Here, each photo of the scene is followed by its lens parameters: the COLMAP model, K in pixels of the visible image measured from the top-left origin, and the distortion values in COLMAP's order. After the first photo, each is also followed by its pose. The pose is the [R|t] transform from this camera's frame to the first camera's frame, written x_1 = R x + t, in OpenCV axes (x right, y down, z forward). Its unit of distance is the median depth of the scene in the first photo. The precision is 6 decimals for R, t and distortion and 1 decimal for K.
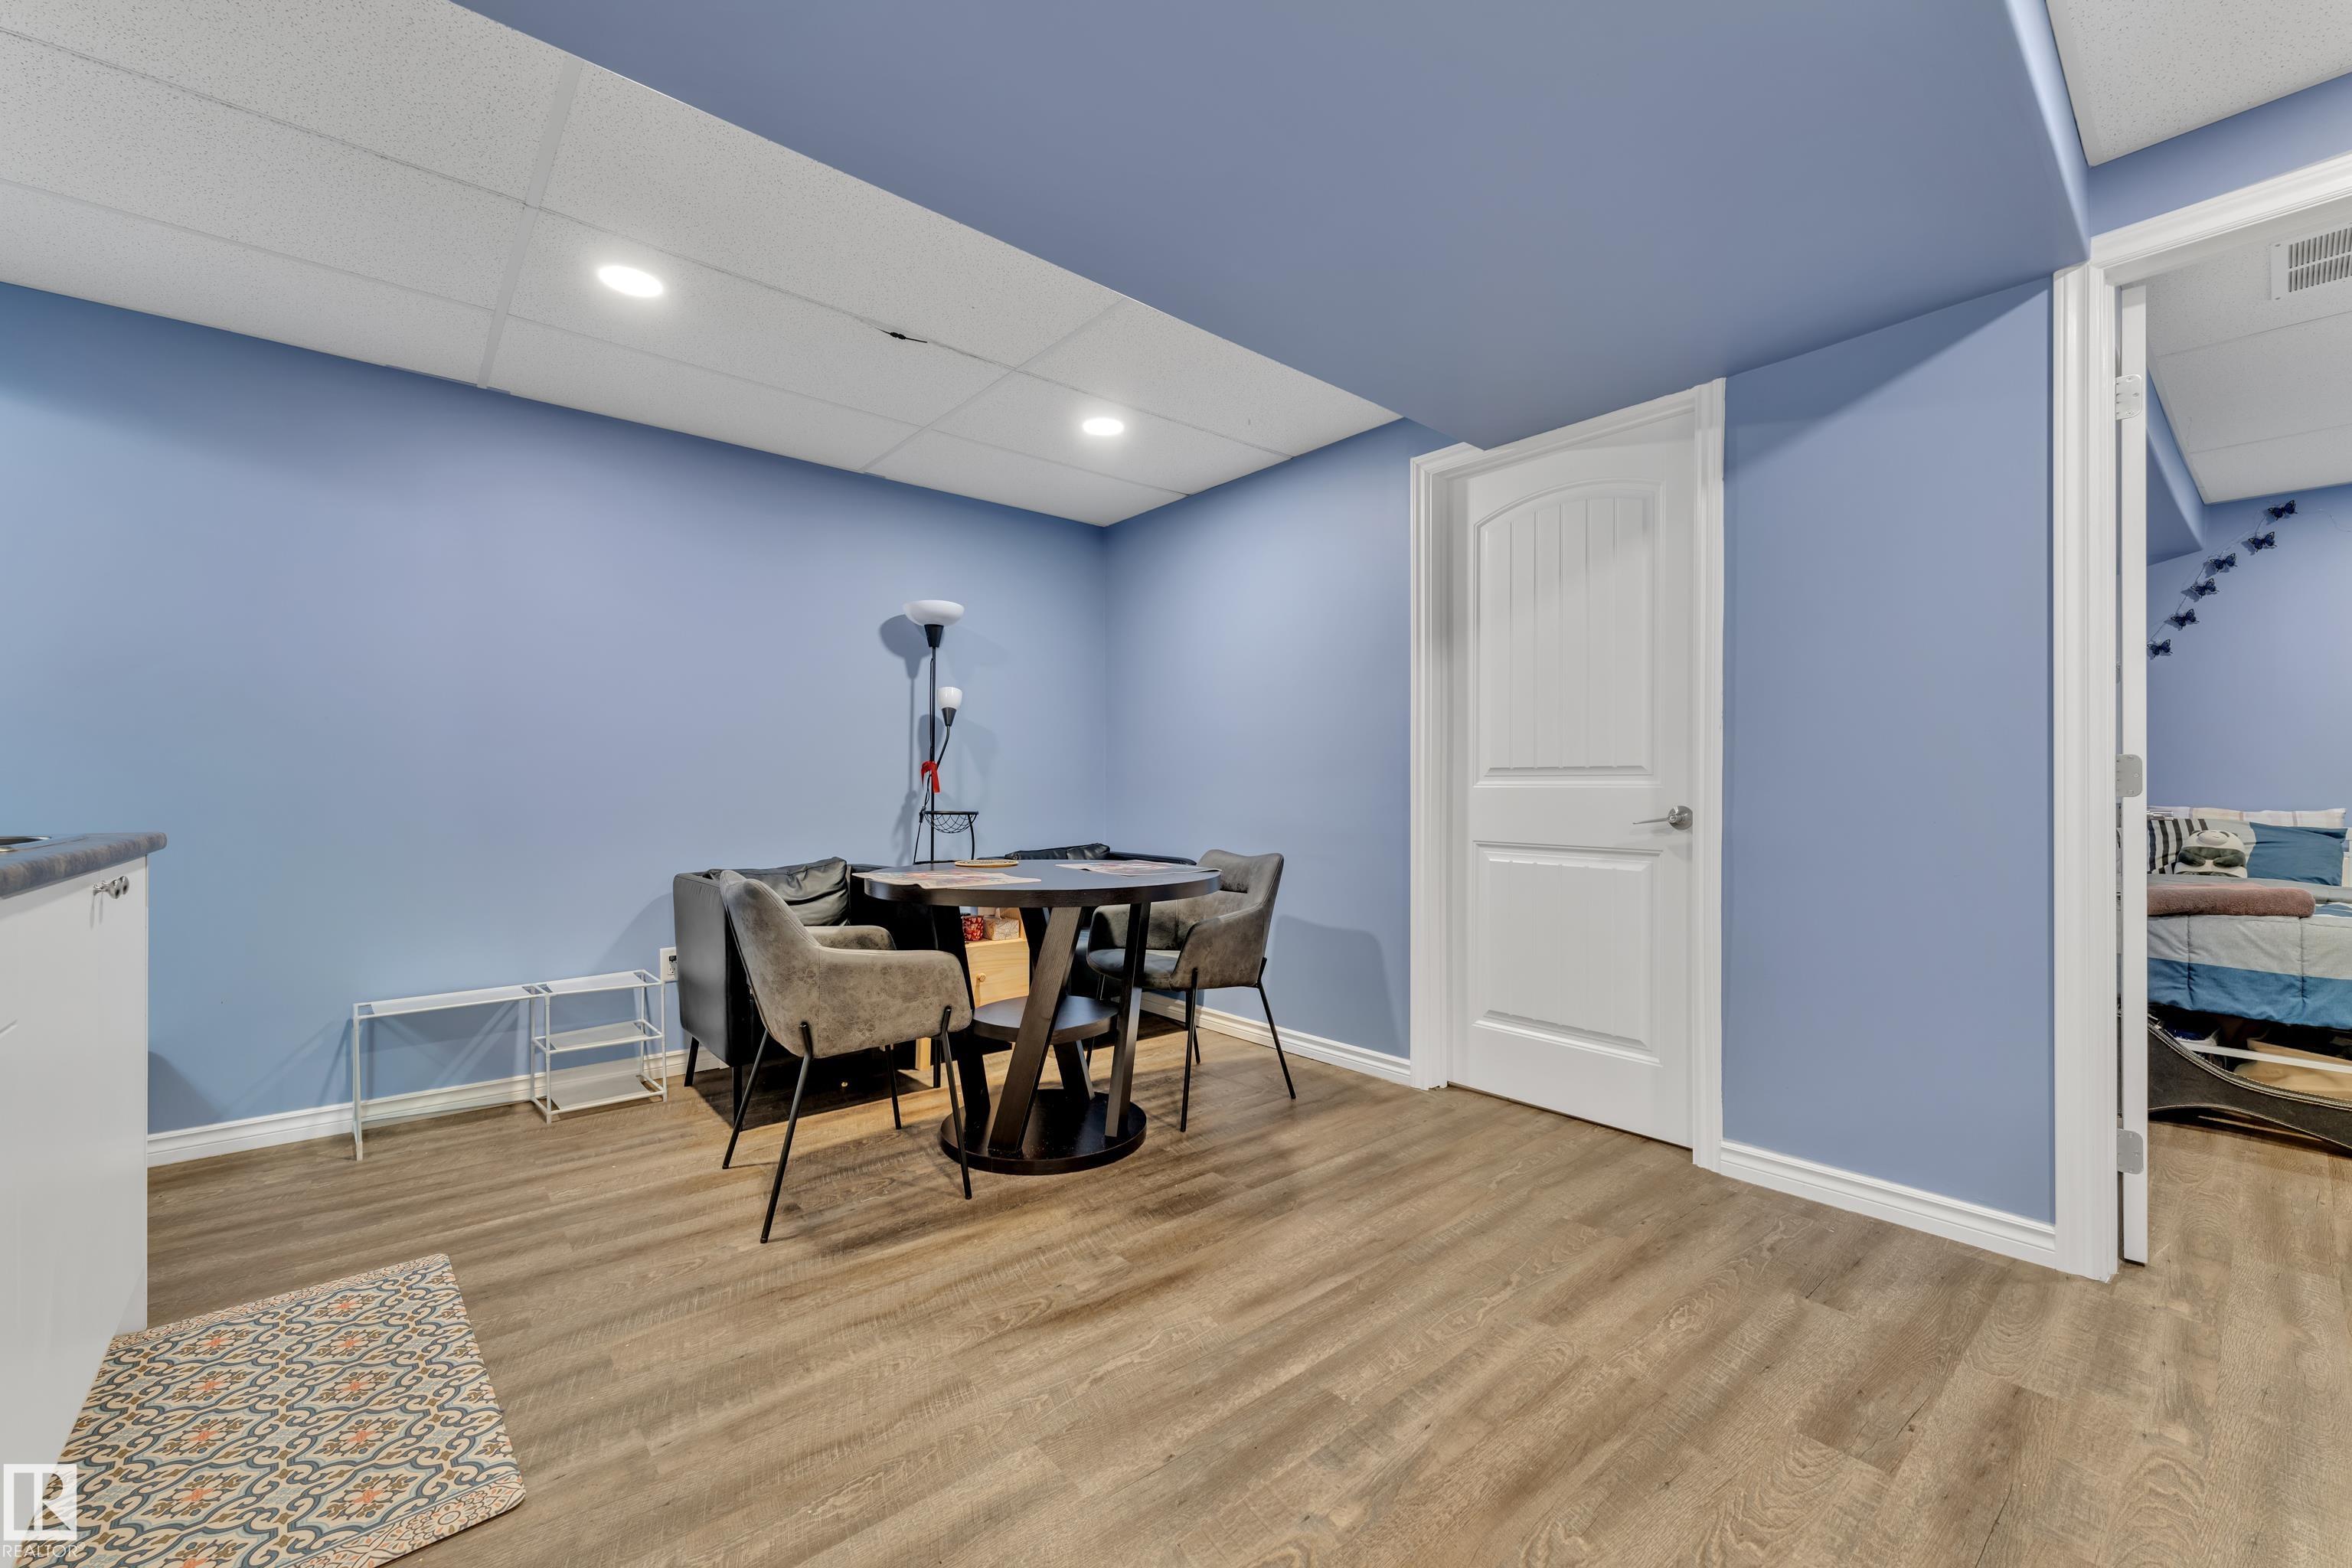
lens RADIAL K [[948.1, 0, 1164.6], [0, 948.1, 788.0], [0, 0, 1]] dist [0.002295, -0.000264]
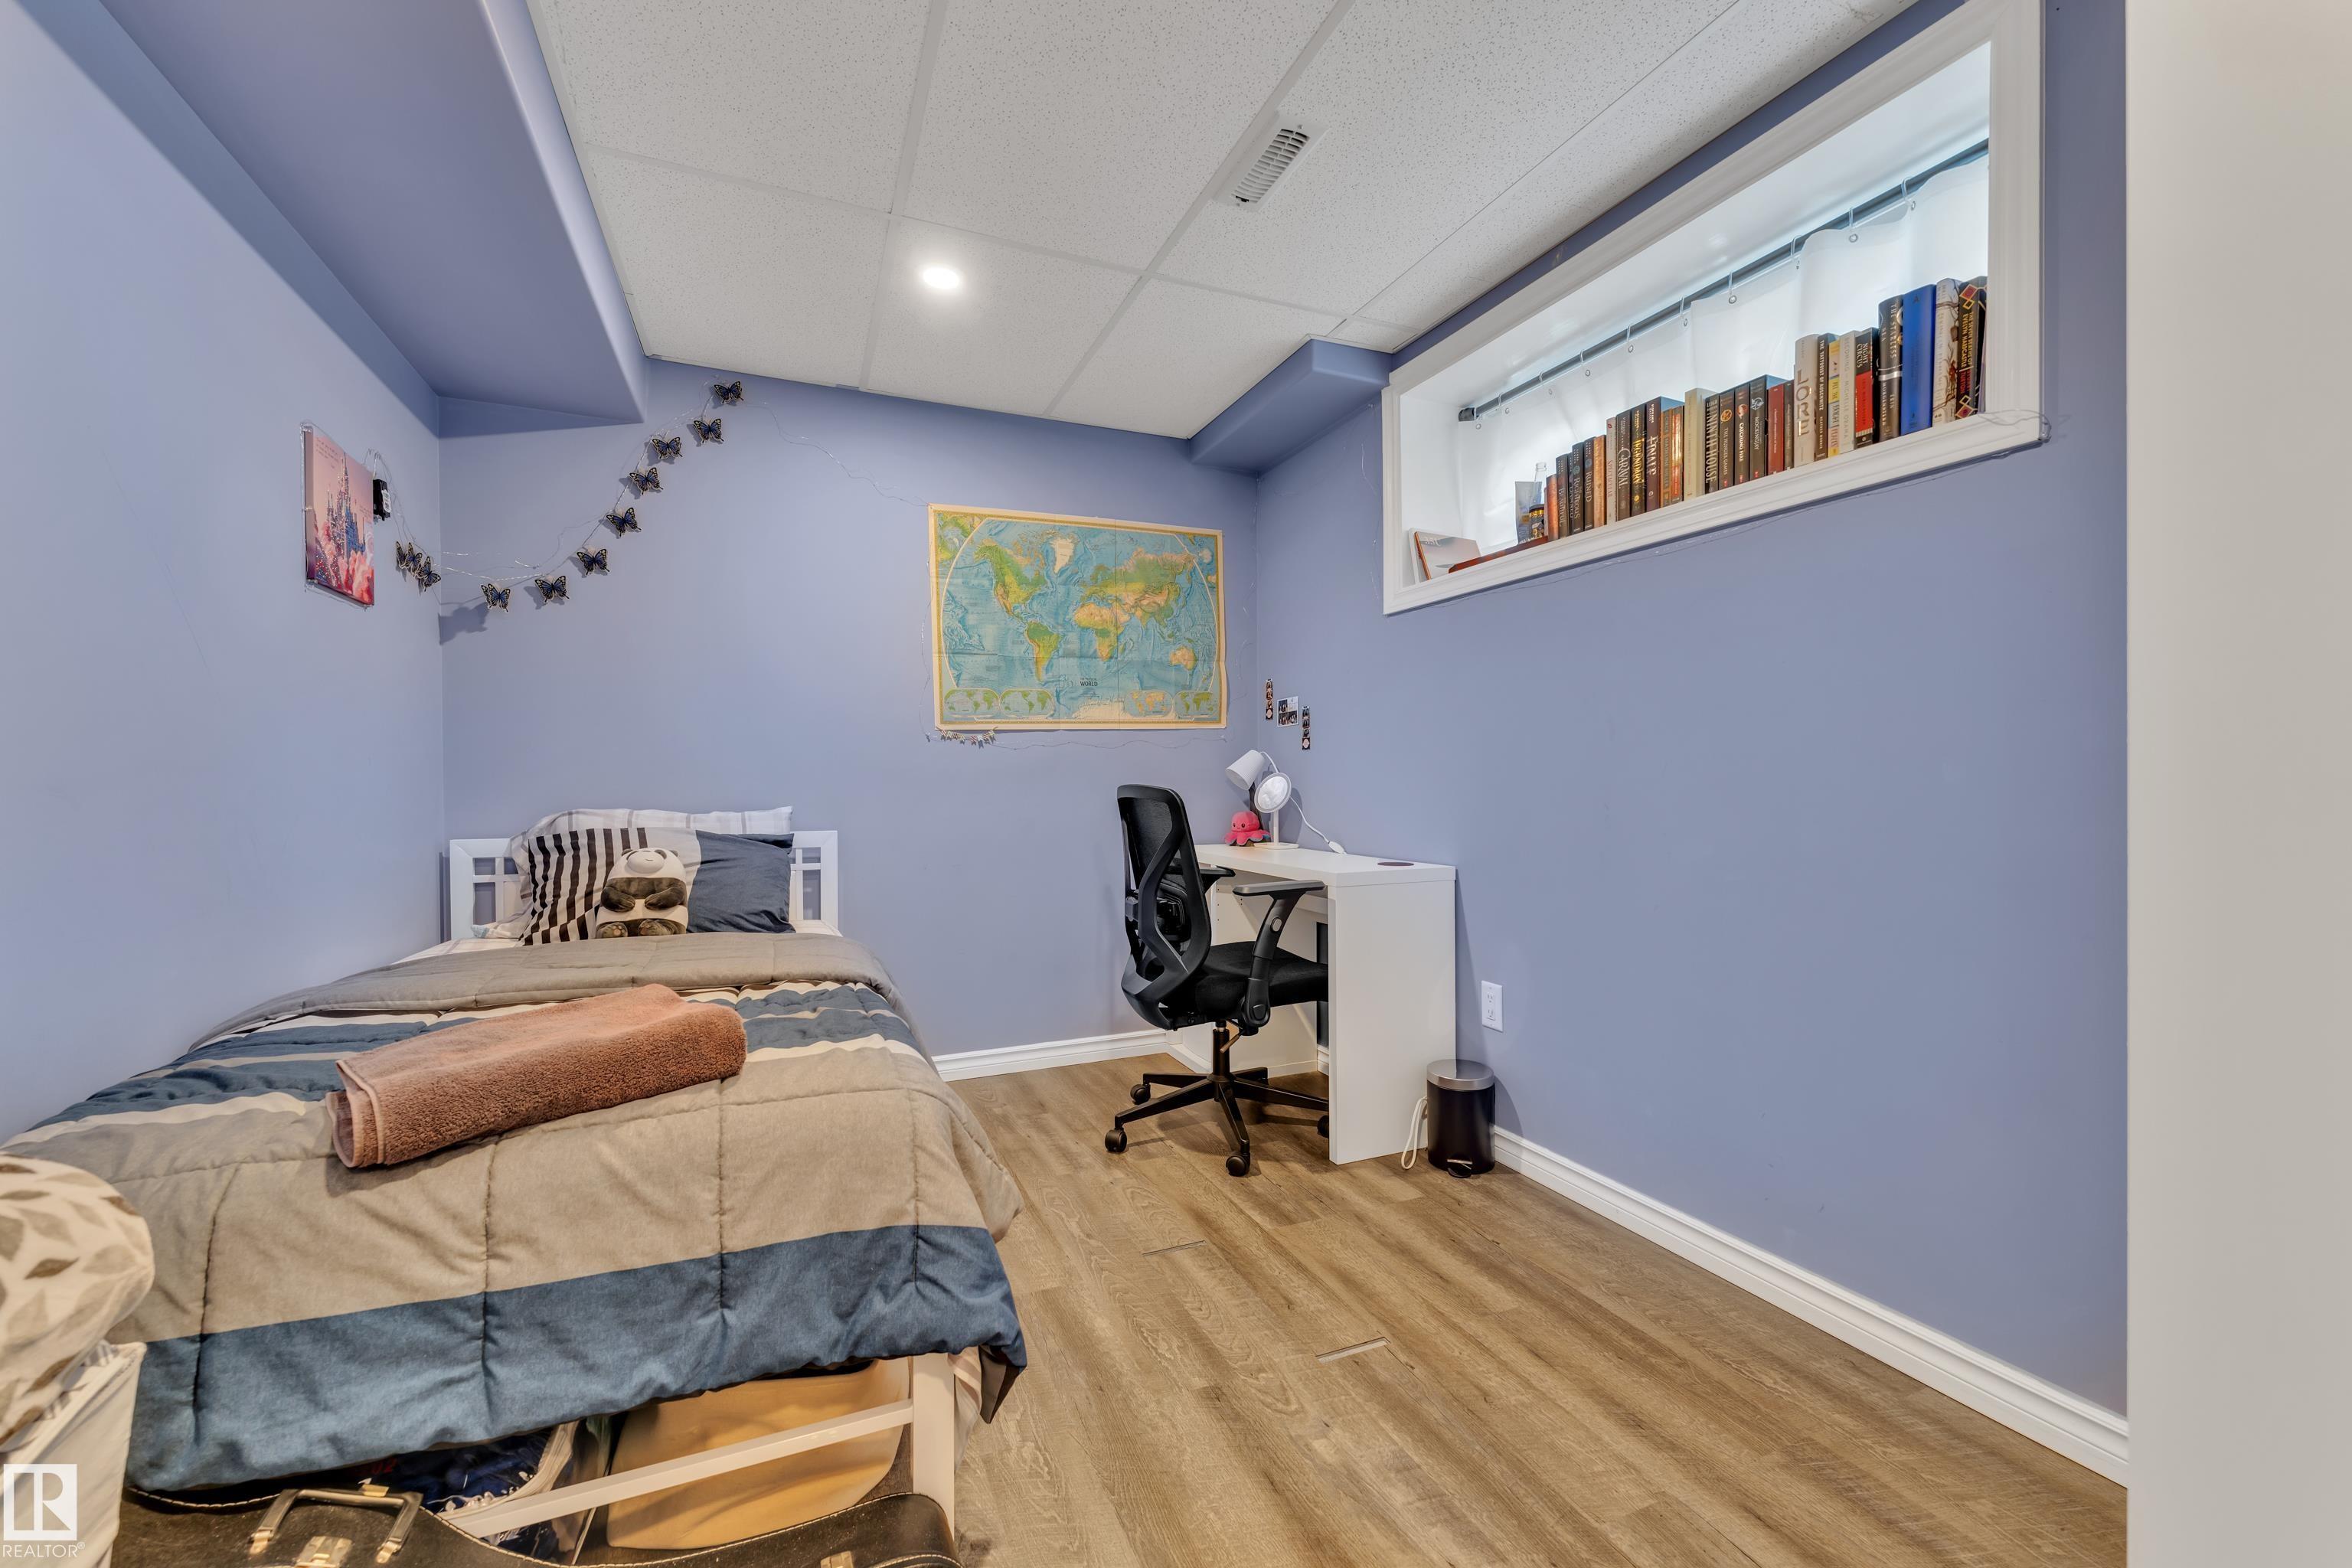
lens RADIAL K [[948.1, 0, 1163.2], [0, 948.1, 789.4], [0, 0, 1]] dist [0.002295, -0.000264]
pose [[0.299970, -0.010663, 0.953889, 0.474765], [0.004478, 0.999942, 0.009769, 0.001280], [-0.953938, 0.001341, 0.300001, 0.382009]]
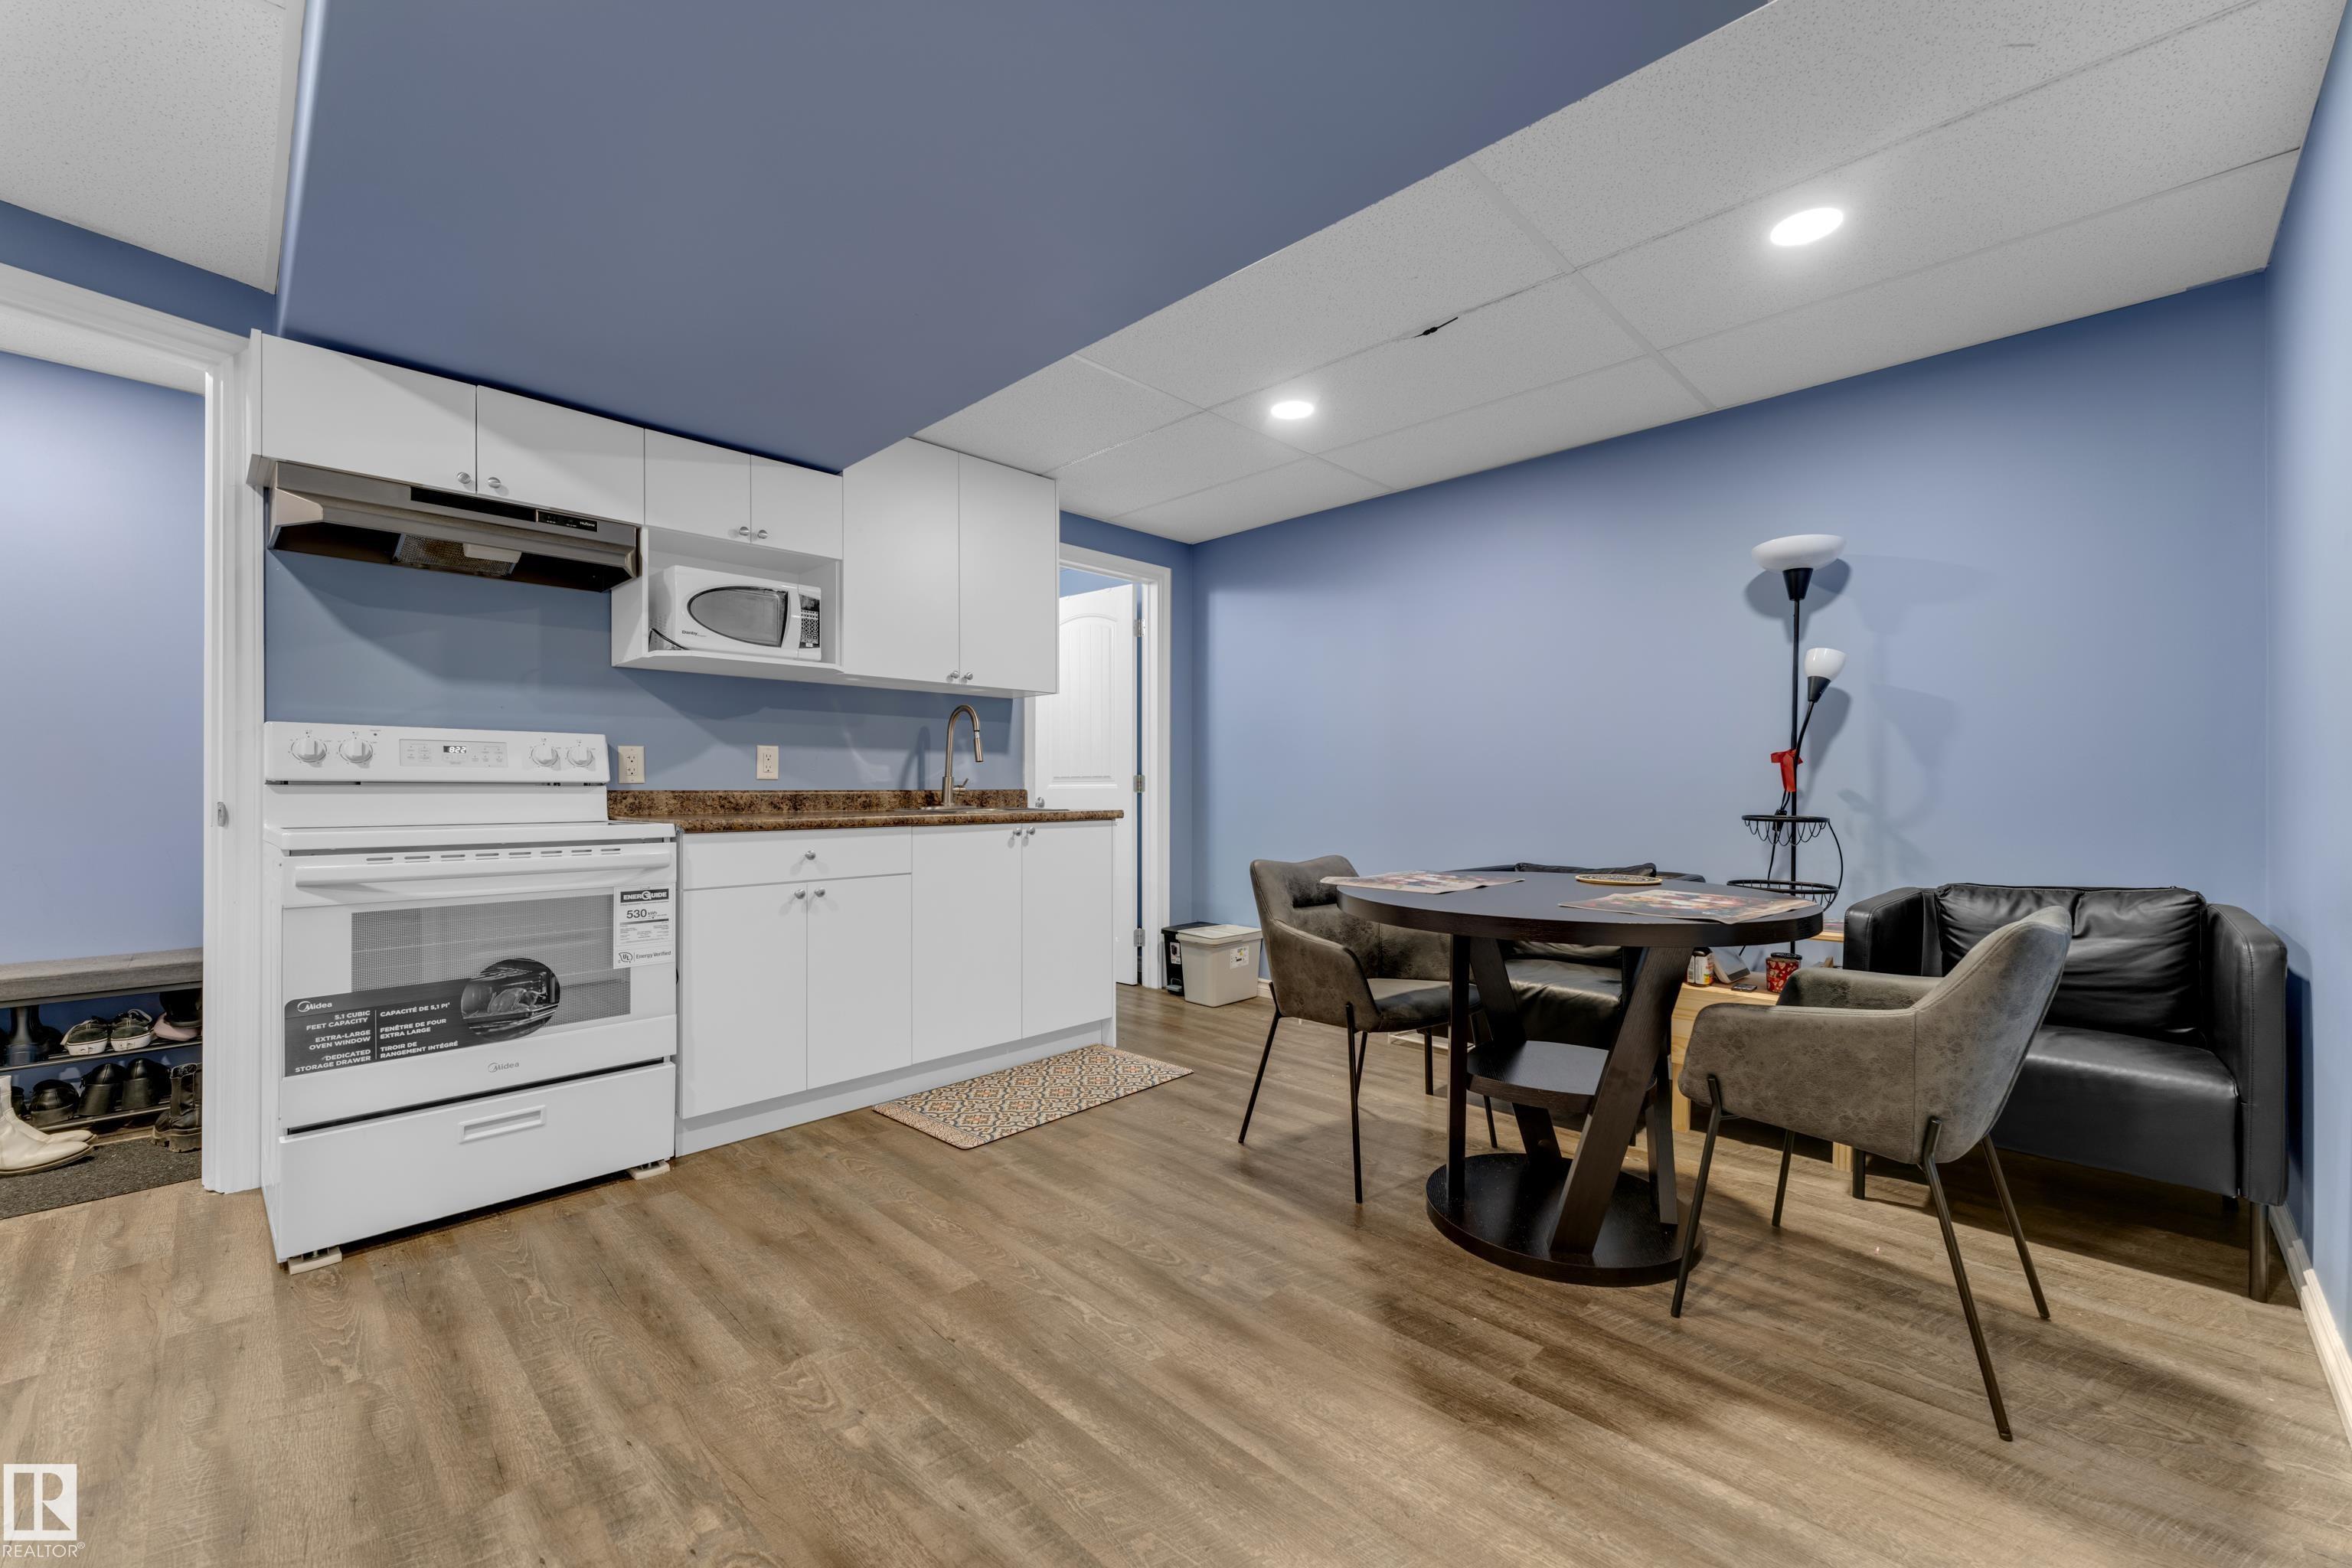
lens RADIAL K [[948.1, 0, 1183.6], [0, 948.1, 787.5], [0, 0, 1]] dist [0.002295, -0.000264]
pose [[0.090959, 0.000217, -0.995855, 1.210634], [0.002887, 0.999996, 0.000481, -0.002033], [0.995850, -0.002919, 0.090958, 1.155907]]
